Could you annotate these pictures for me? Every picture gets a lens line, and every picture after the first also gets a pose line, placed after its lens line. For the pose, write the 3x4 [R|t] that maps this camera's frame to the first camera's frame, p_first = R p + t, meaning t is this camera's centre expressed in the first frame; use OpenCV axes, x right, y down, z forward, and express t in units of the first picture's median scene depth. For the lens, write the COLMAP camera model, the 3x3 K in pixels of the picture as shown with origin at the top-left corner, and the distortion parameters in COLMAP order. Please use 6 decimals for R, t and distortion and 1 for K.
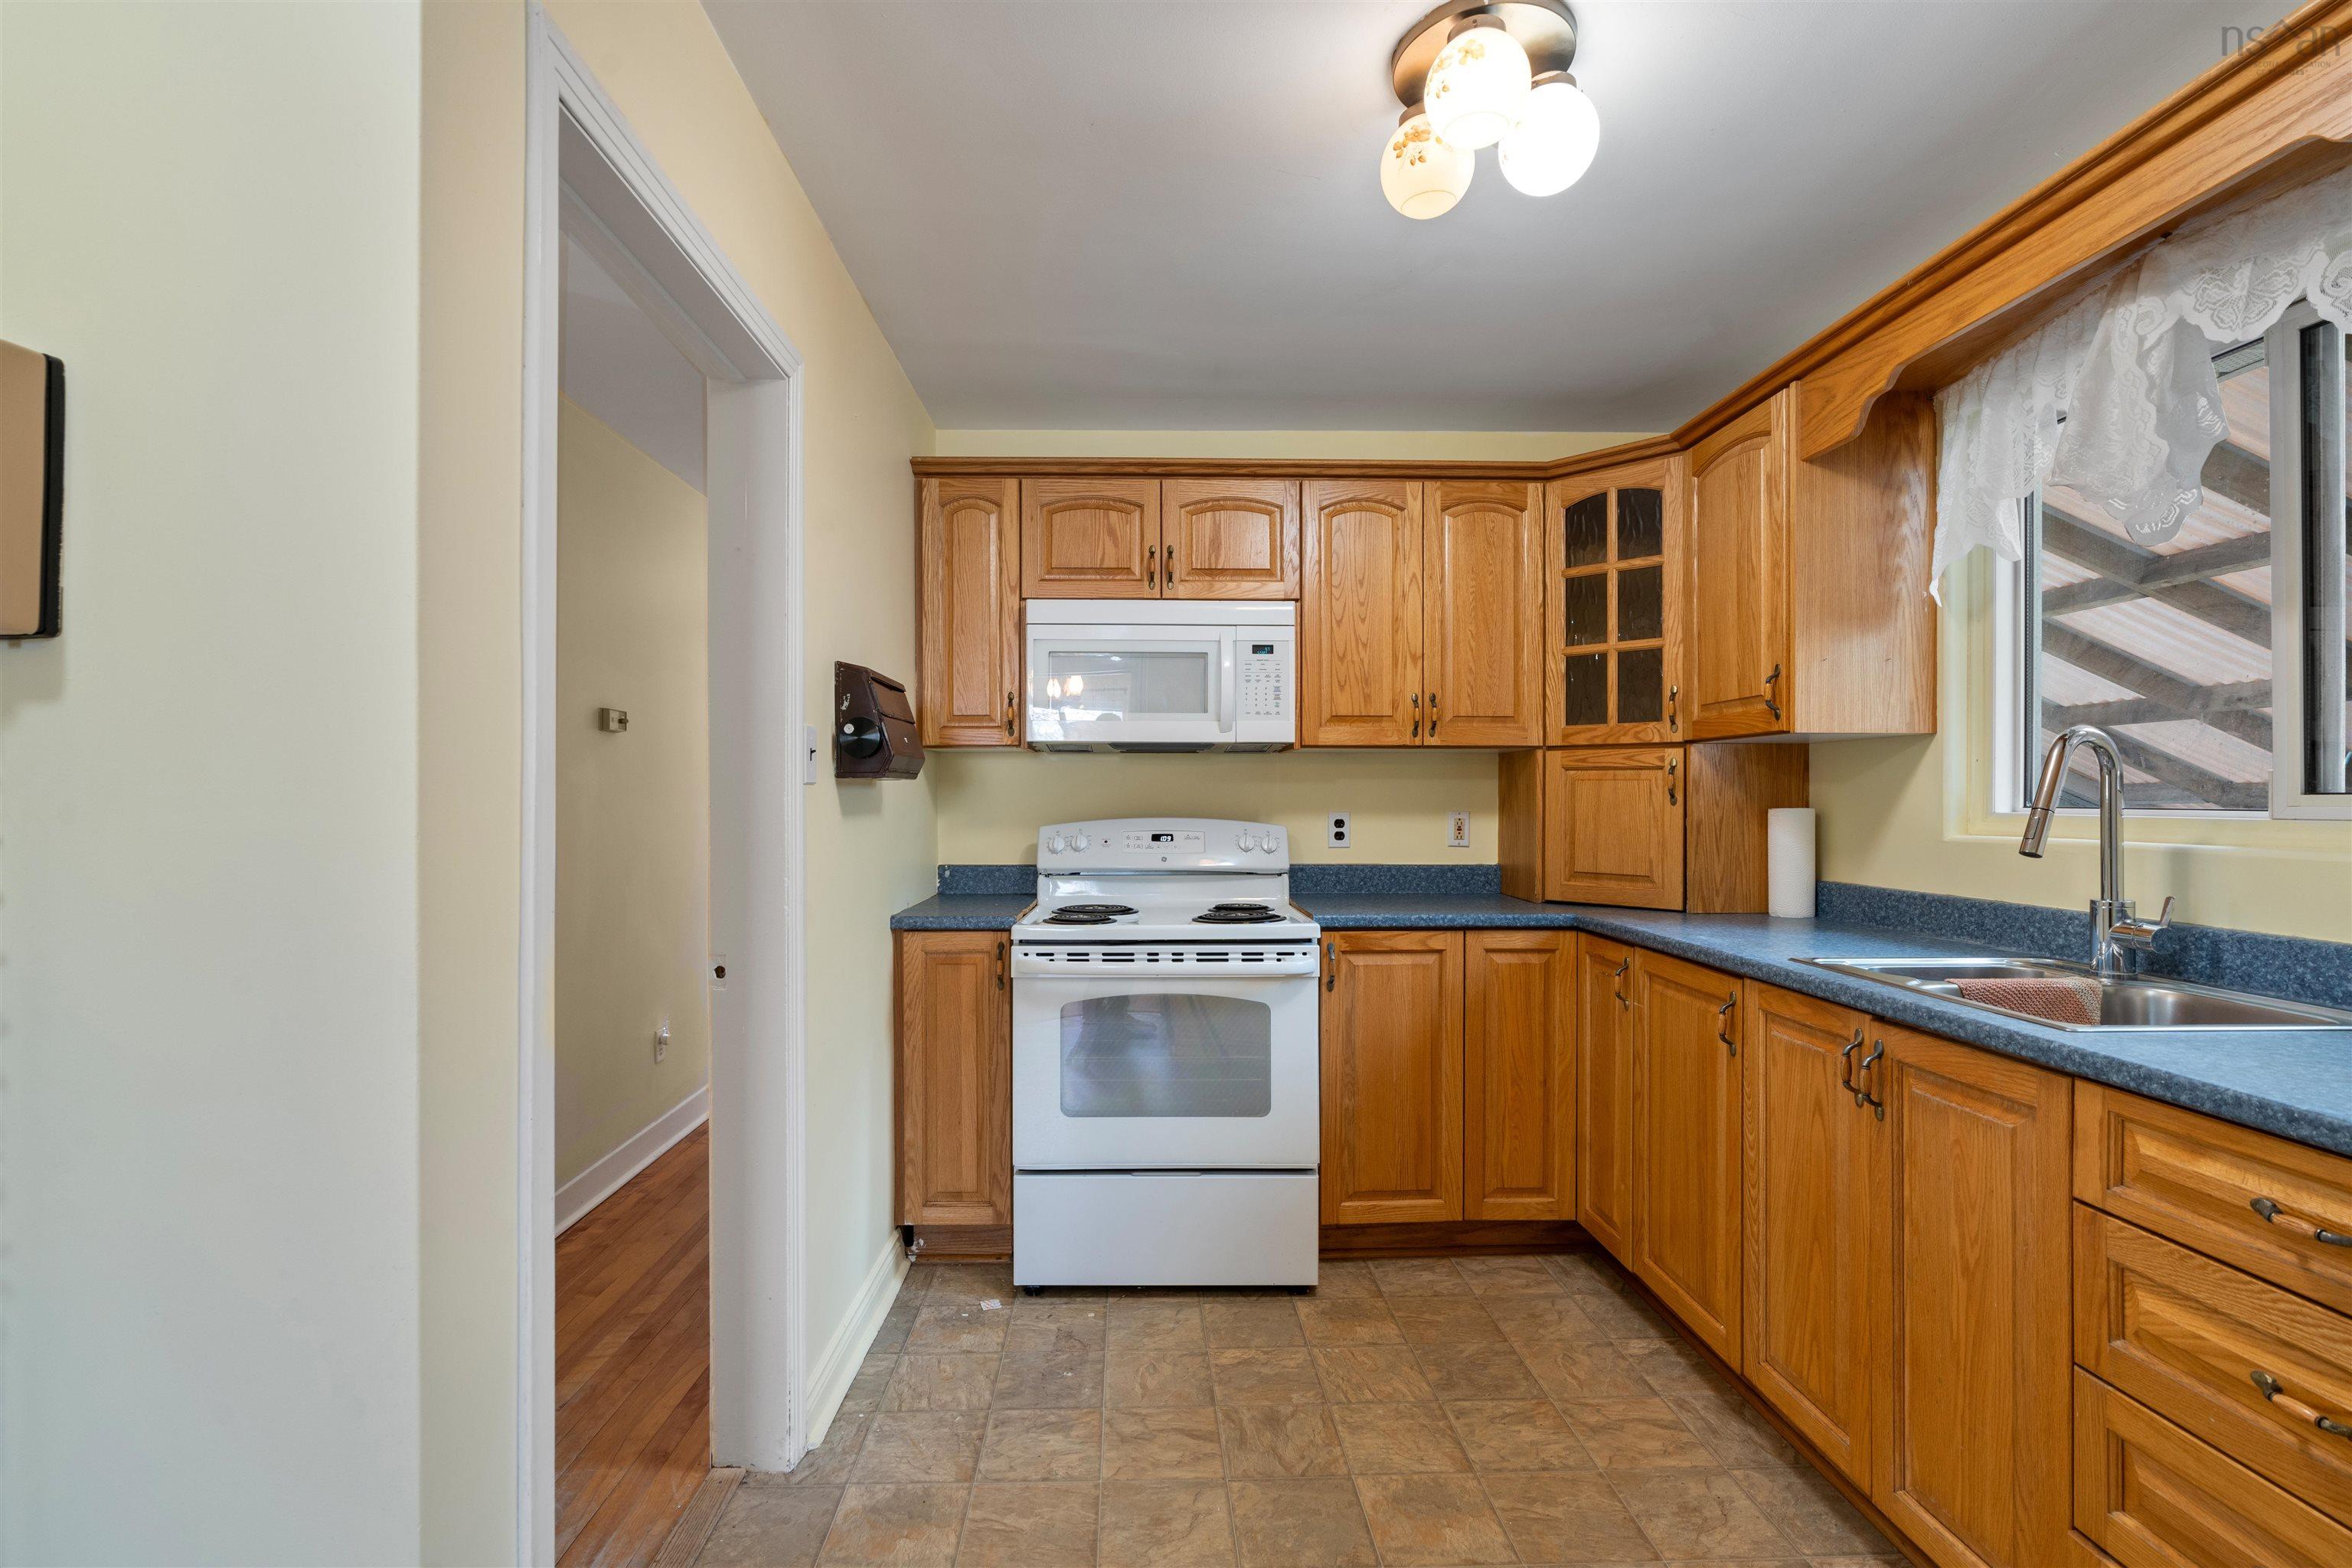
lens RADIAL K [[1061.9, 0, 1156.1], [0, 1061.9, 795.3], [0, 0, 1]] dist [-0.012906, 0.004313]
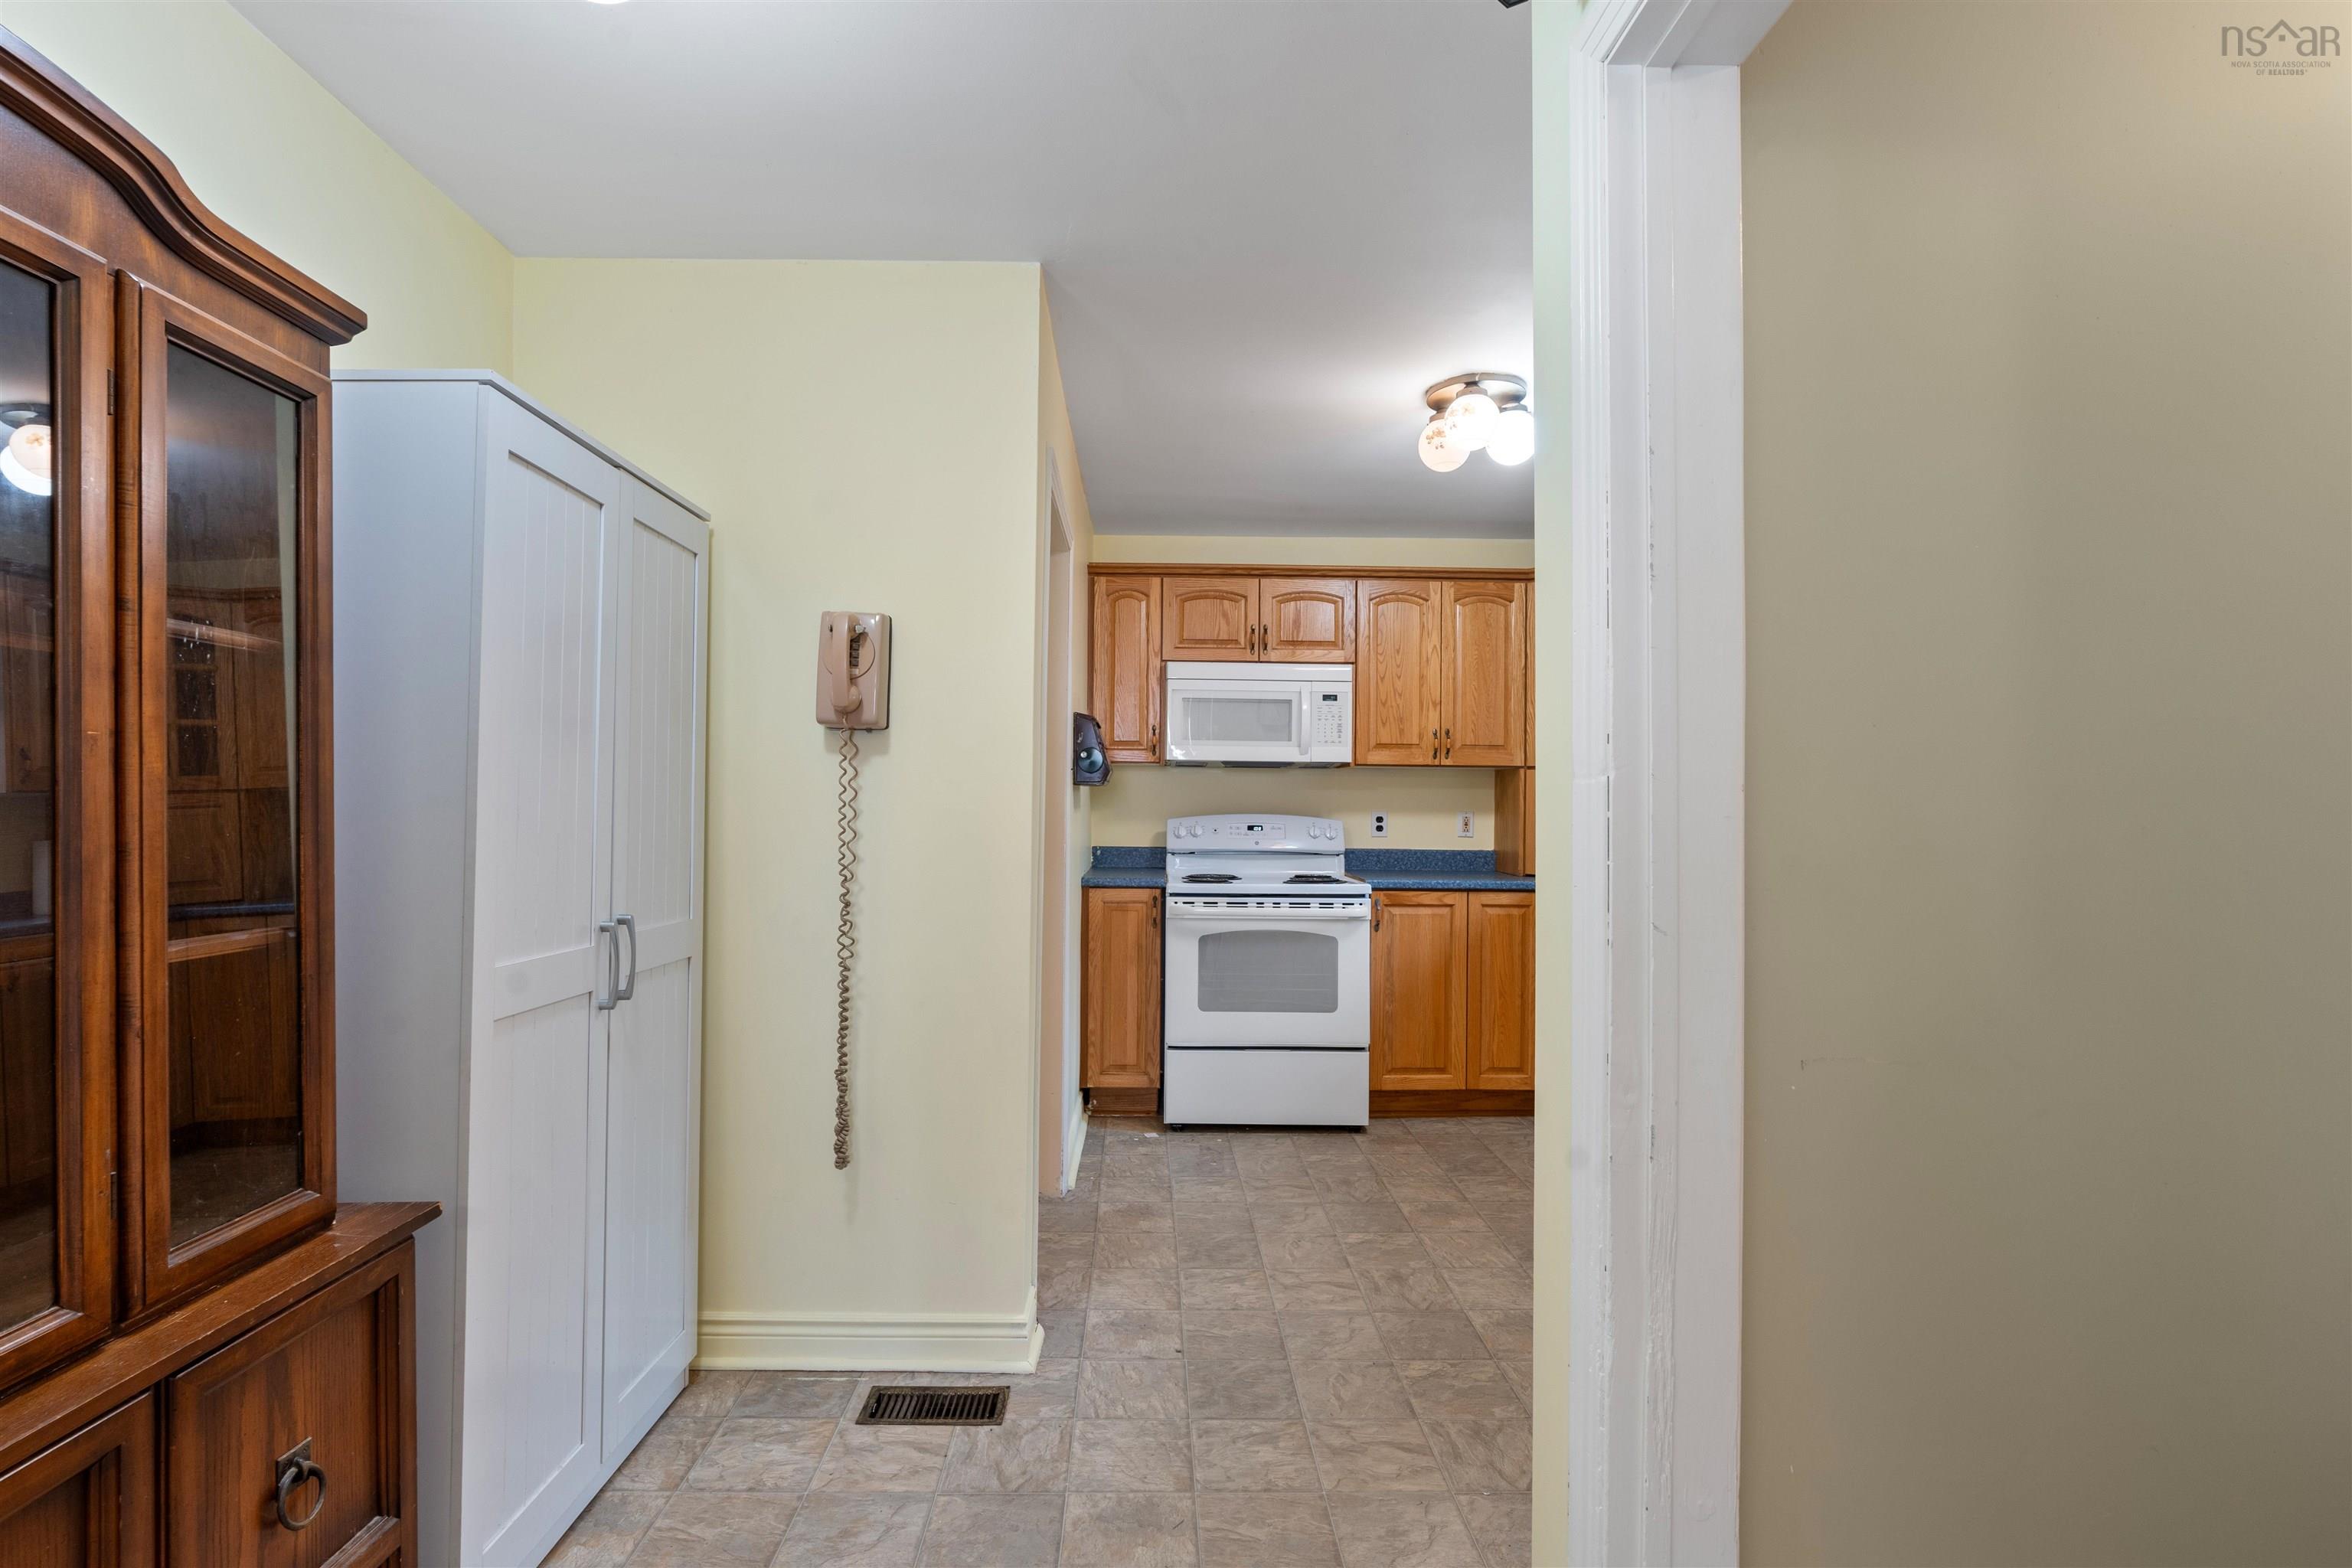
lens RADIAL K [[1061.9, 0, 1170.7], [0, 1061.9, 790.6], [0, 0, 1]] dist [-0.012906, 0.004313]
pose [[0.999959, 0.009063, -0.000761, -0.129031], [-0.009073, 0.999867, -0.013527, 0.012025], [0.000638, 0.013534, 0.999908, -0.502479]]
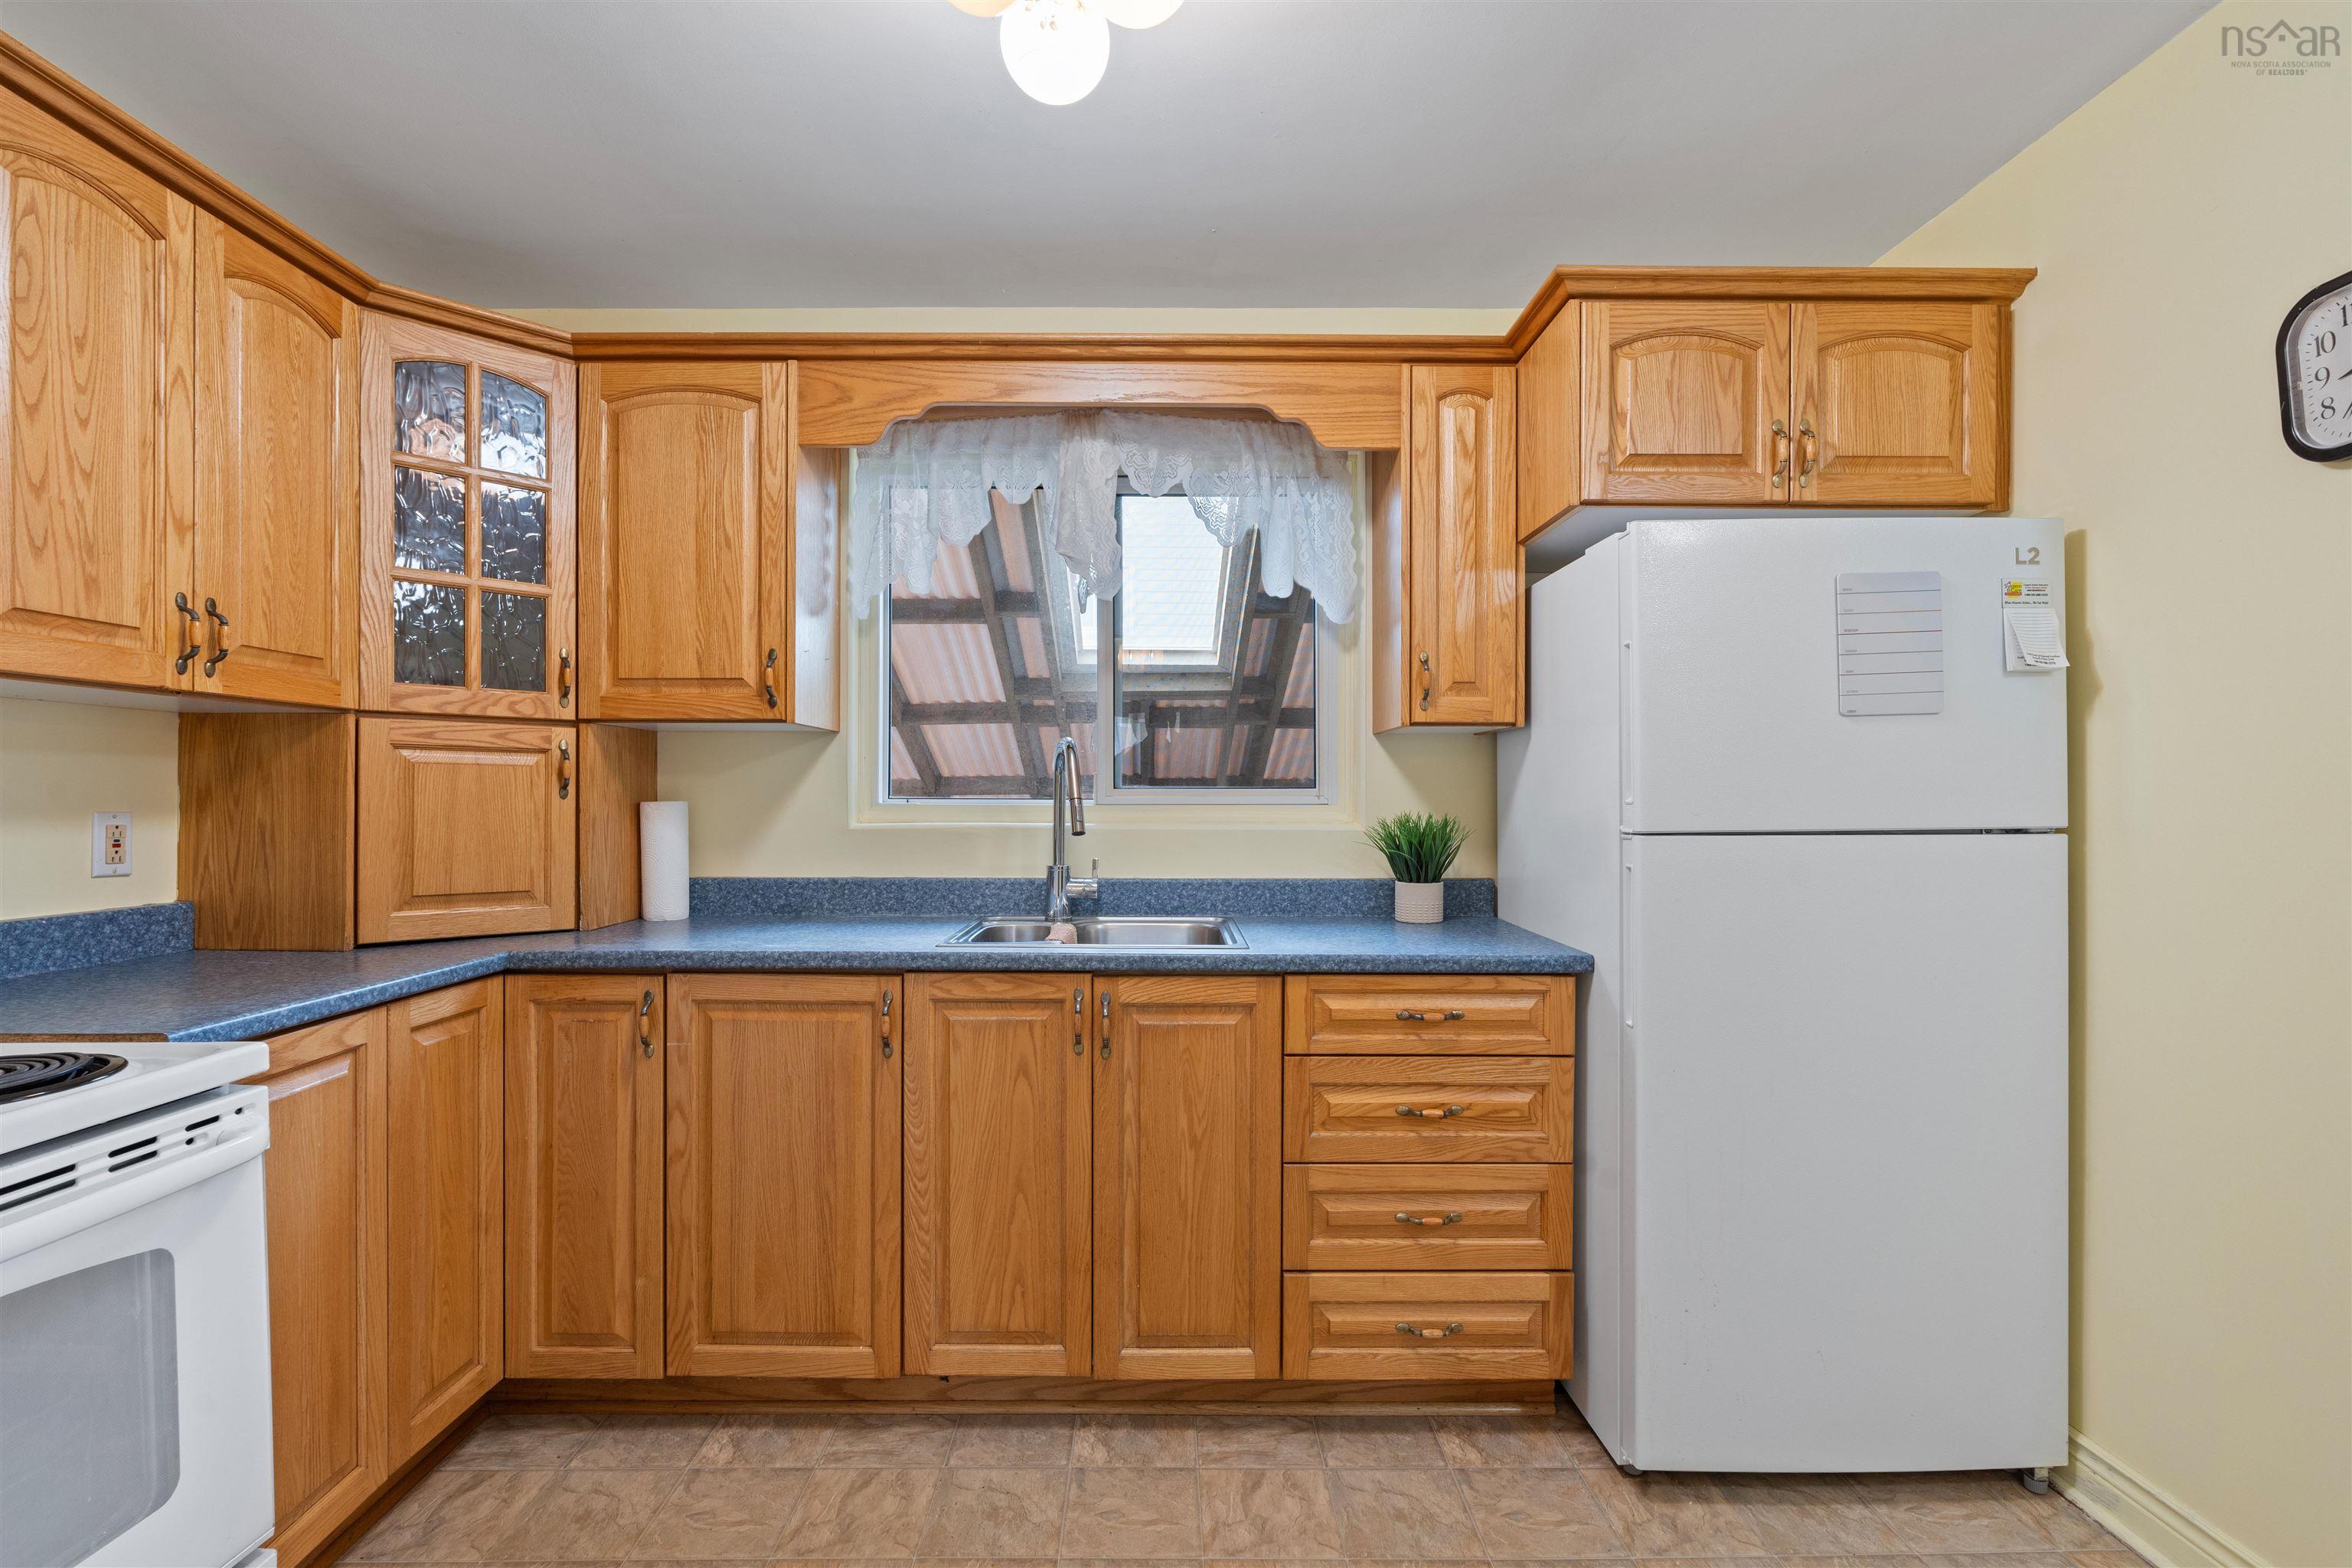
lens RADIAL K [[1061.9, 0, 1168.8], [0, 1061.9, 800.8], [0, 0, 1]] dist [-0.012906, 0.004313]
pose [[0.015209, -0.006788, 0.999861, -0.326414], [-0.004442, 0.999967, 0.006857, 0.003822], [-0.999874, -0.004546, 0.015178, 0.571774]]
